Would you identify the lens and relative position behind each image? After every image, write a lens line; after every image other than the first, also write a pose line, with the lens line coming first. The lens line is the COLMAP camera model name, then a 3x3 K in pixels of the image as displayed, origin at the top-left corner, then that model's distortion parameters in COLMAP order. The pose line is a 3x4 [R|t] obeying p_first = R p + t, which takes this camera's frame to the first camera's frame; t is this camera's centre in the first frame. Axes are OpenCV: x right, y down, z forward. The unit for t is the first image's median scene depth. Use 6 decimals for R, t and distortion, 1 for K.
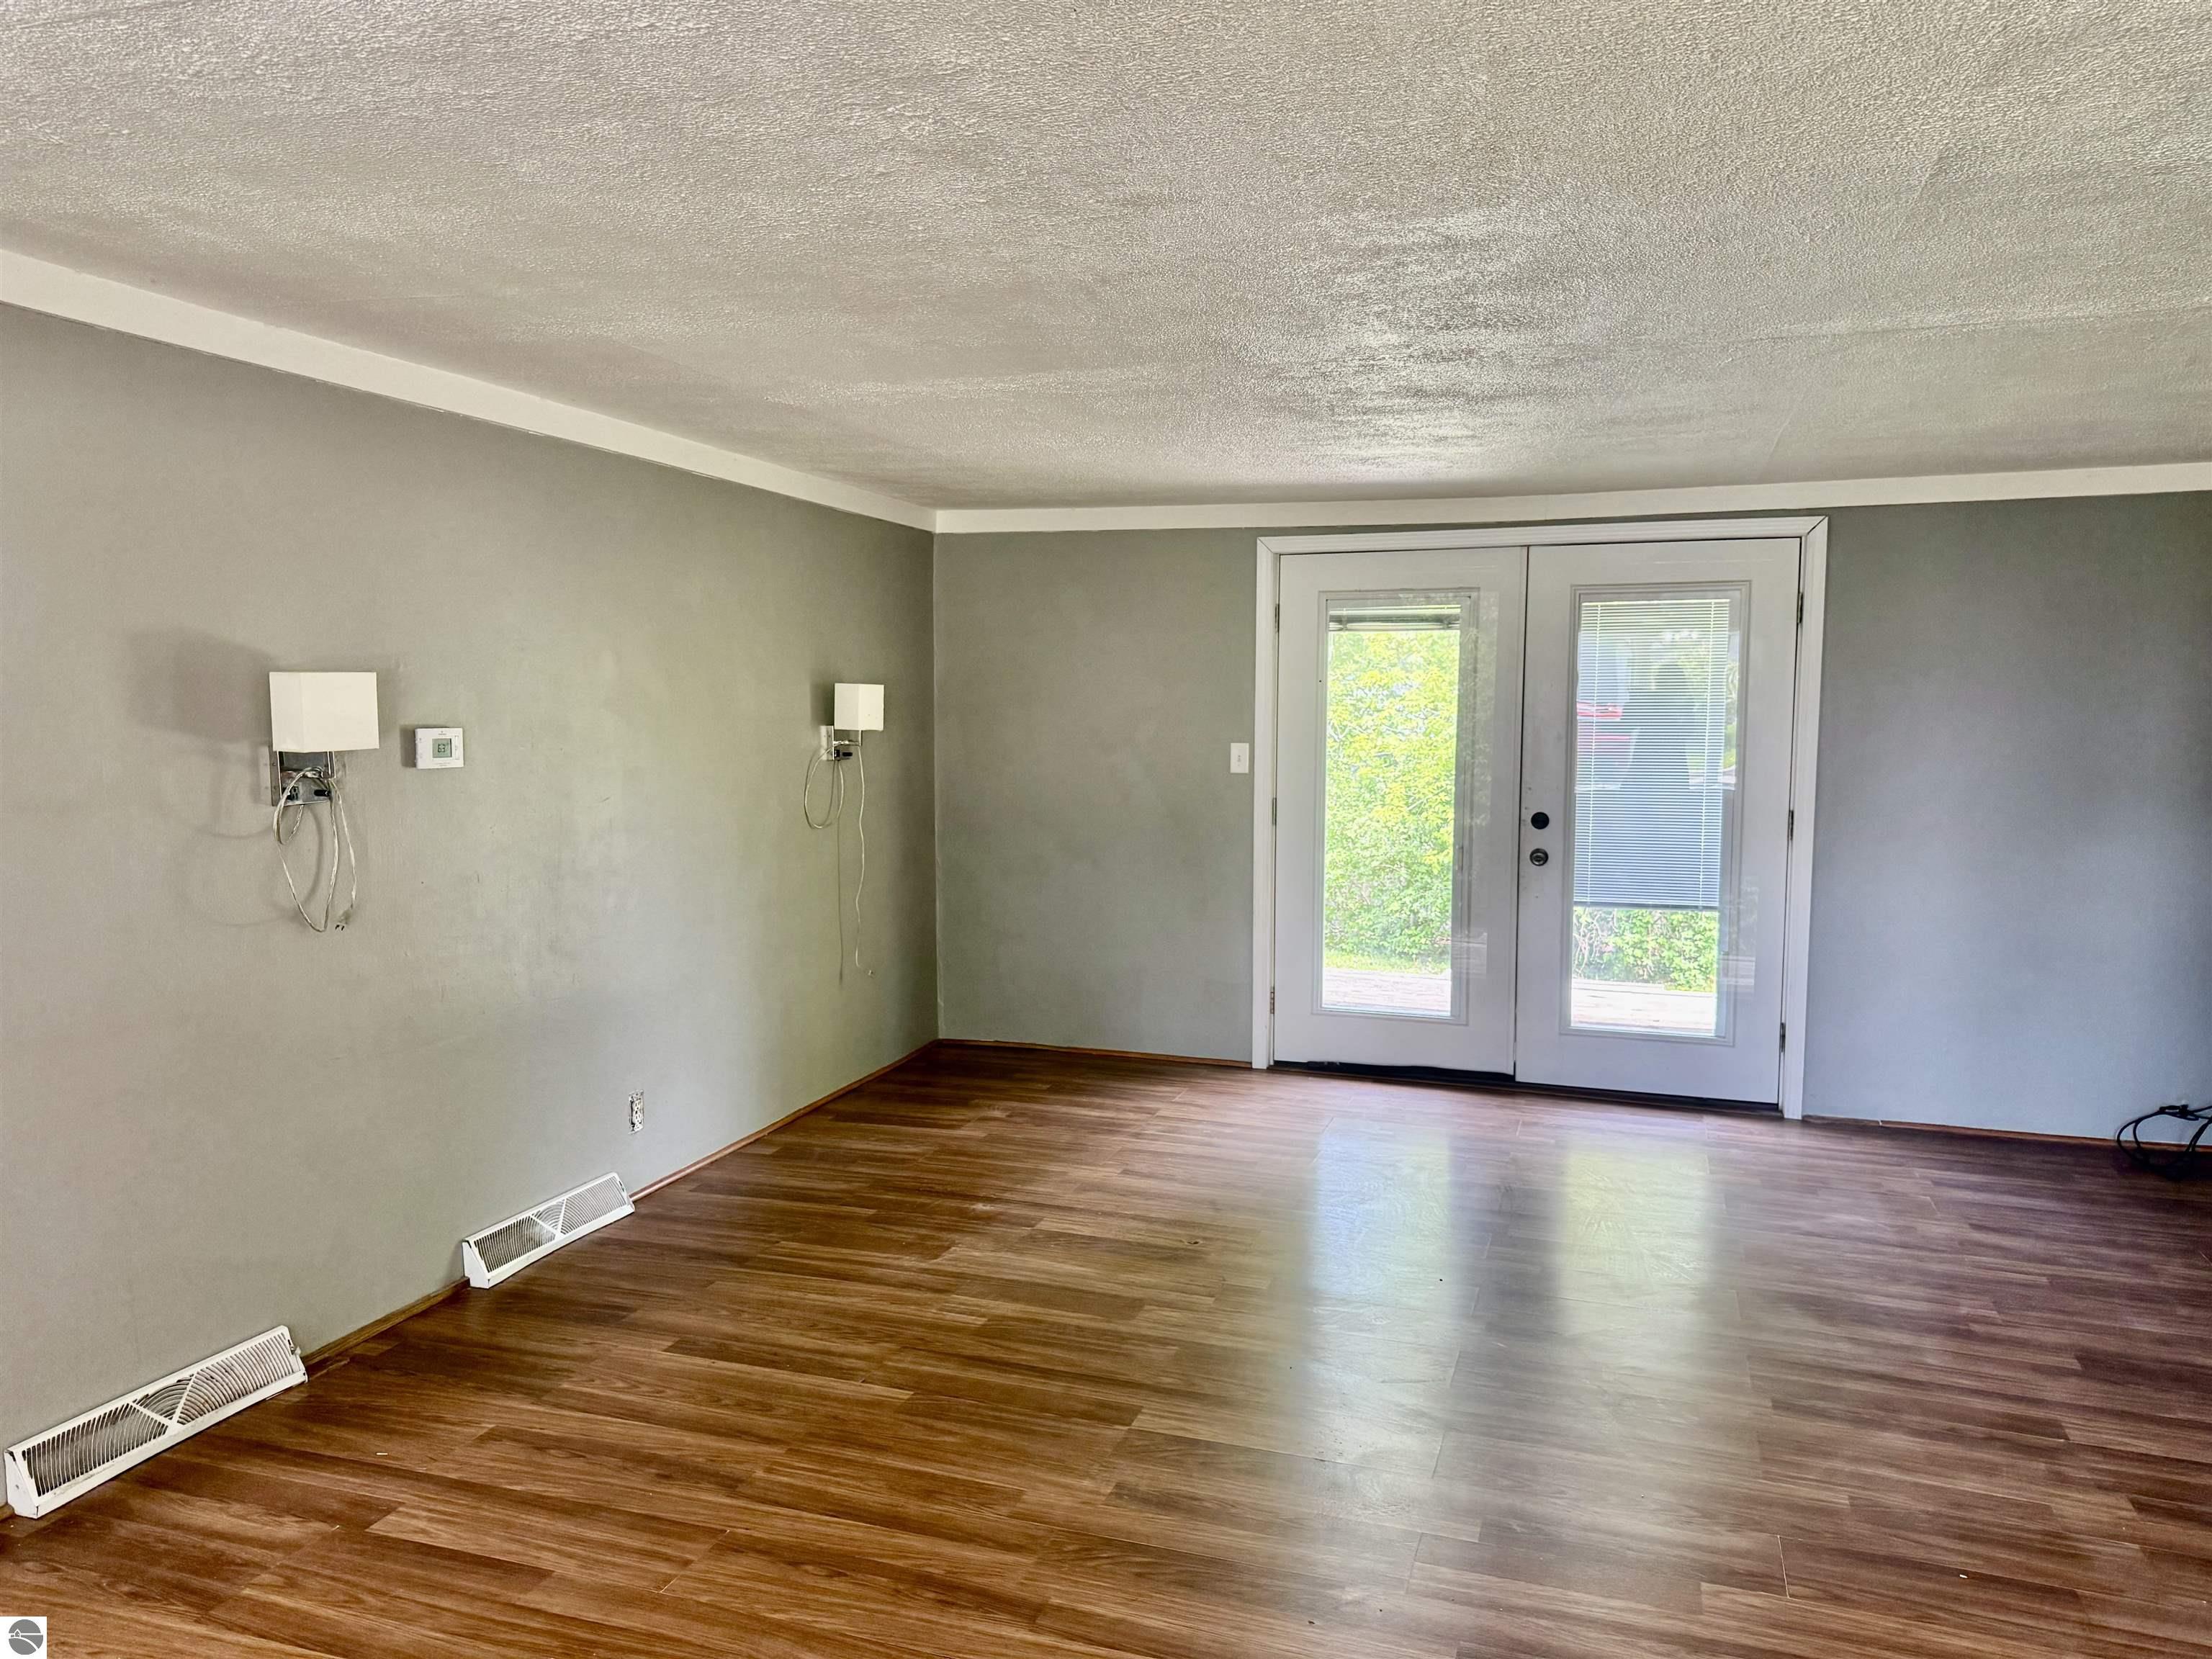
lens RADIAL K [[1567.6, 0, 1098.1], [0, 1567.6, 835.3], [0, 0, 1]] dist [0.043906, -0.056021]
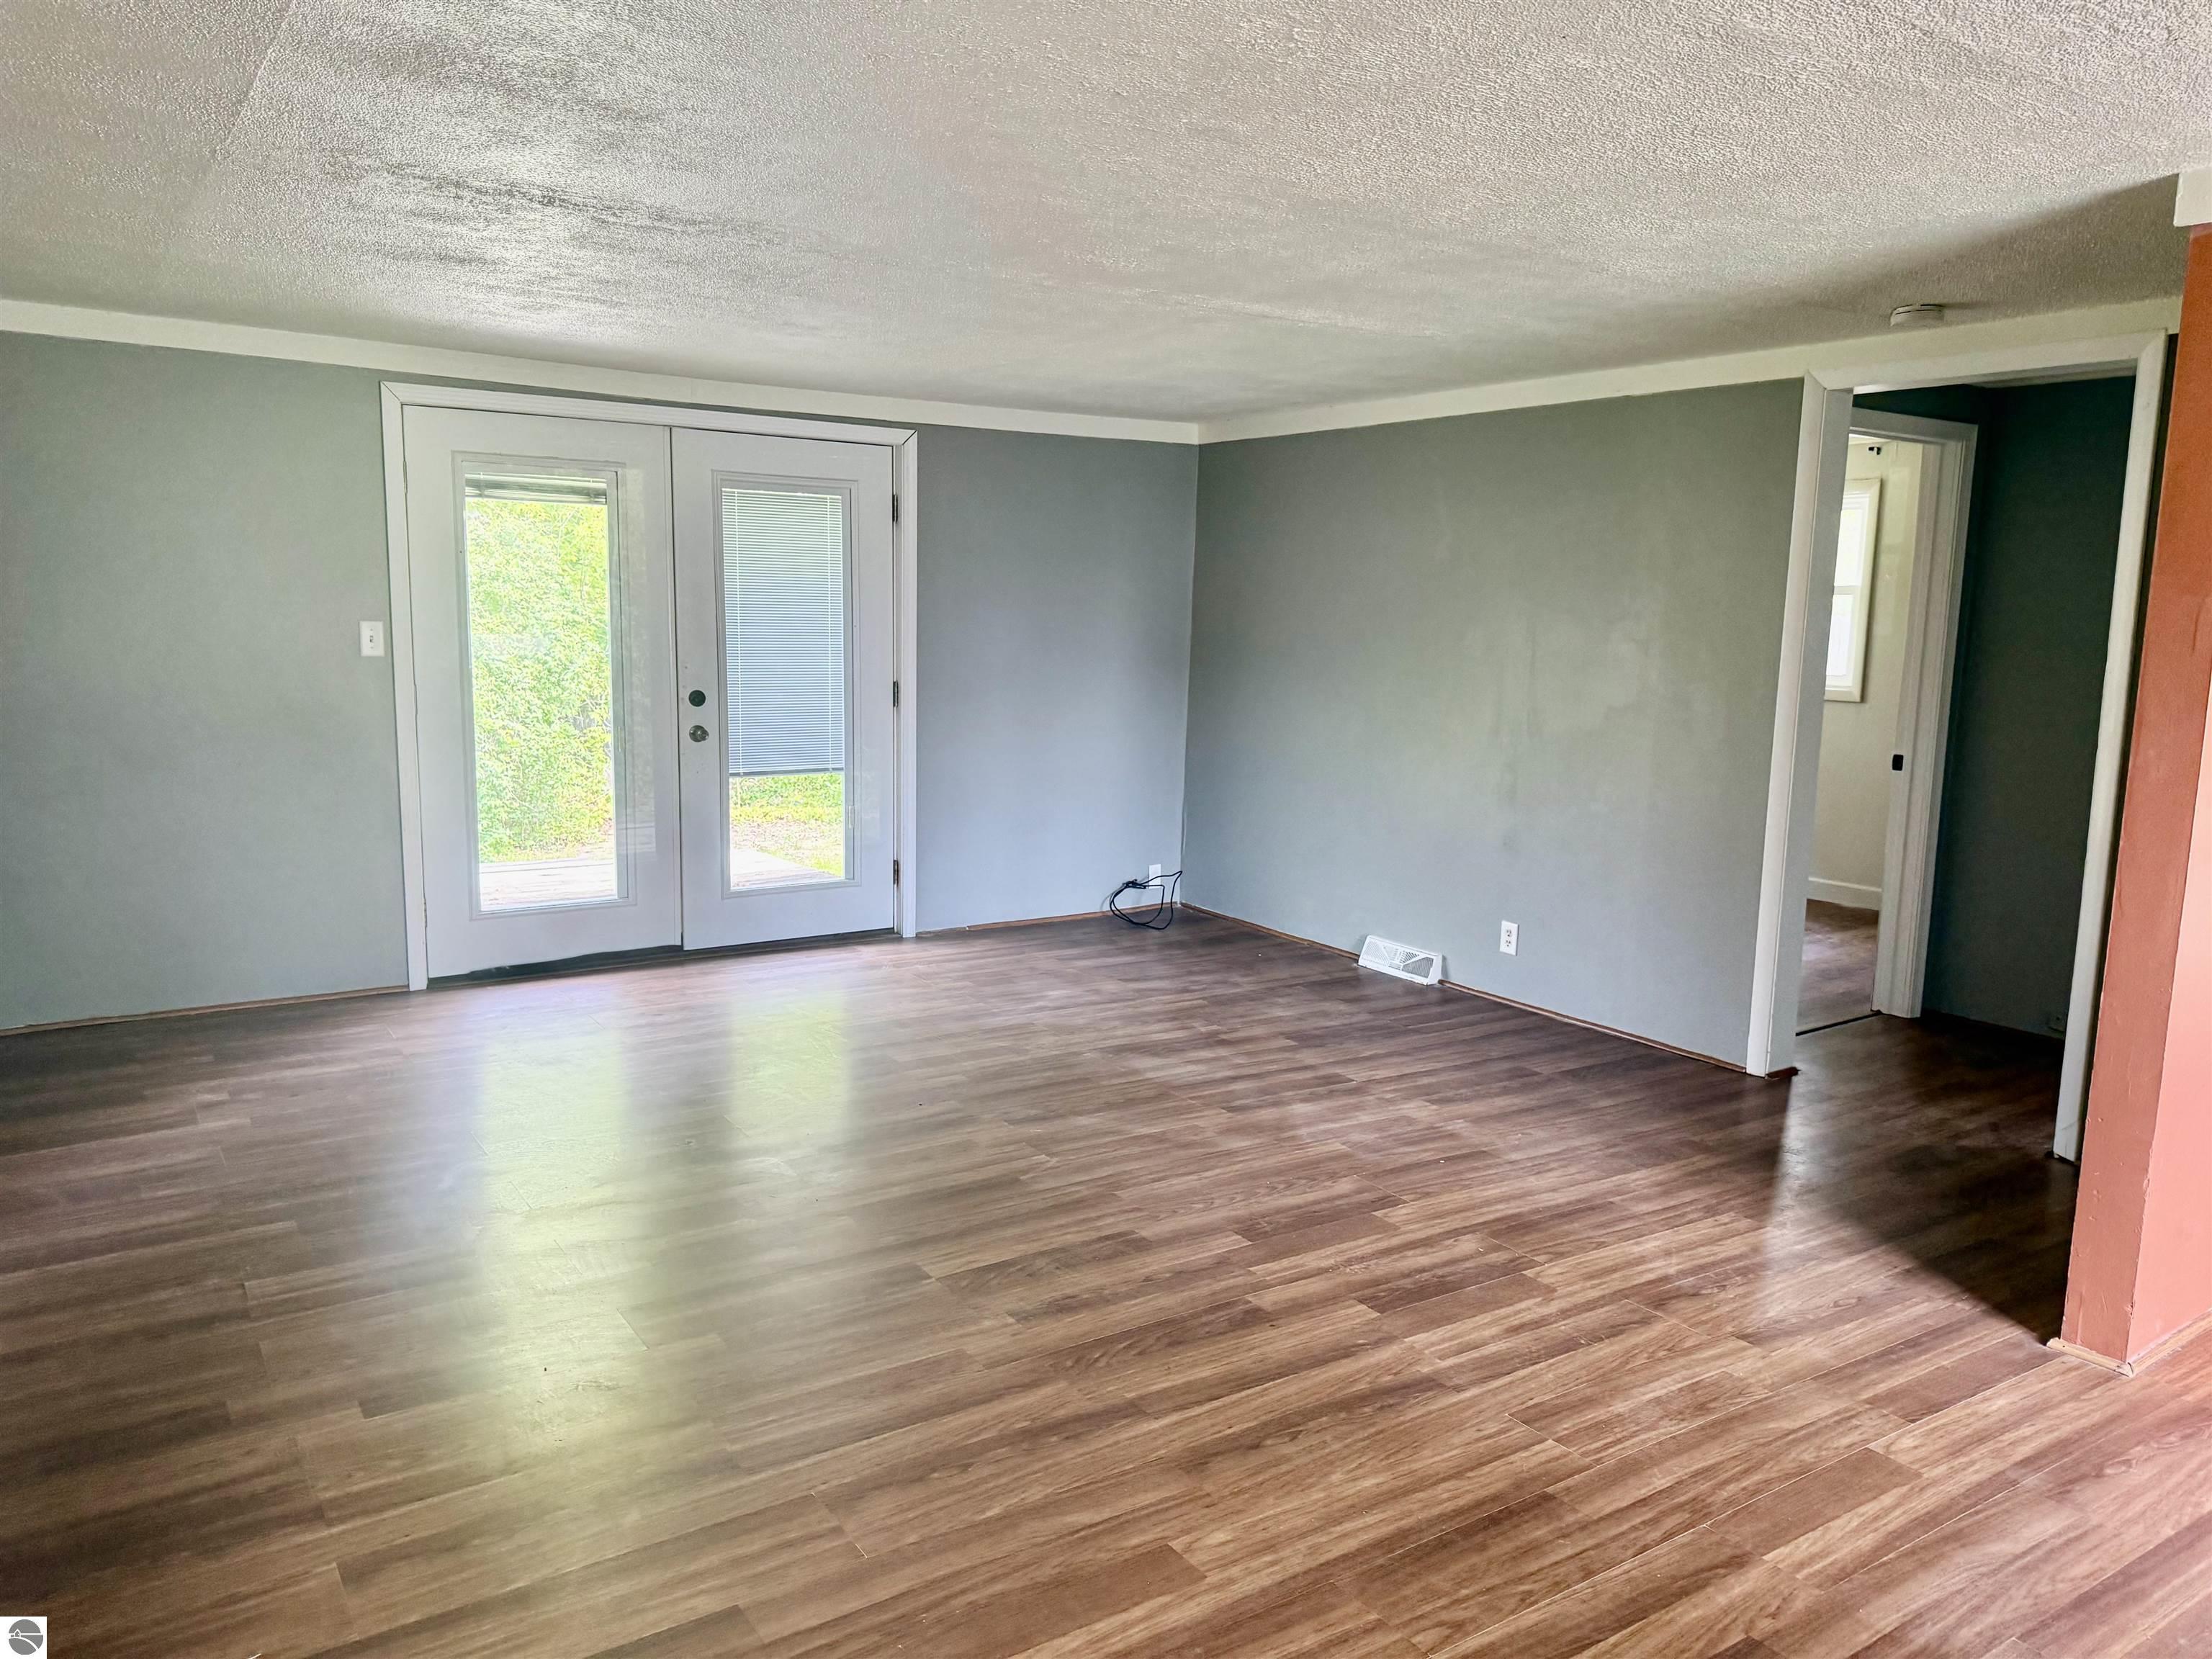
lens RADIAL K [[1567.6, 0, 1092.2], [0, 1567.6, 843.1], [0, 0, 1]] dist [0.043906, -0.056021]
pose [[0.616318, -0.117165, 0.778732, -0.436769], [0.056998, 0.992913, 0.104279, -0.008596], [-0.785432, -0.019883, 0.618629, 0.175530]]
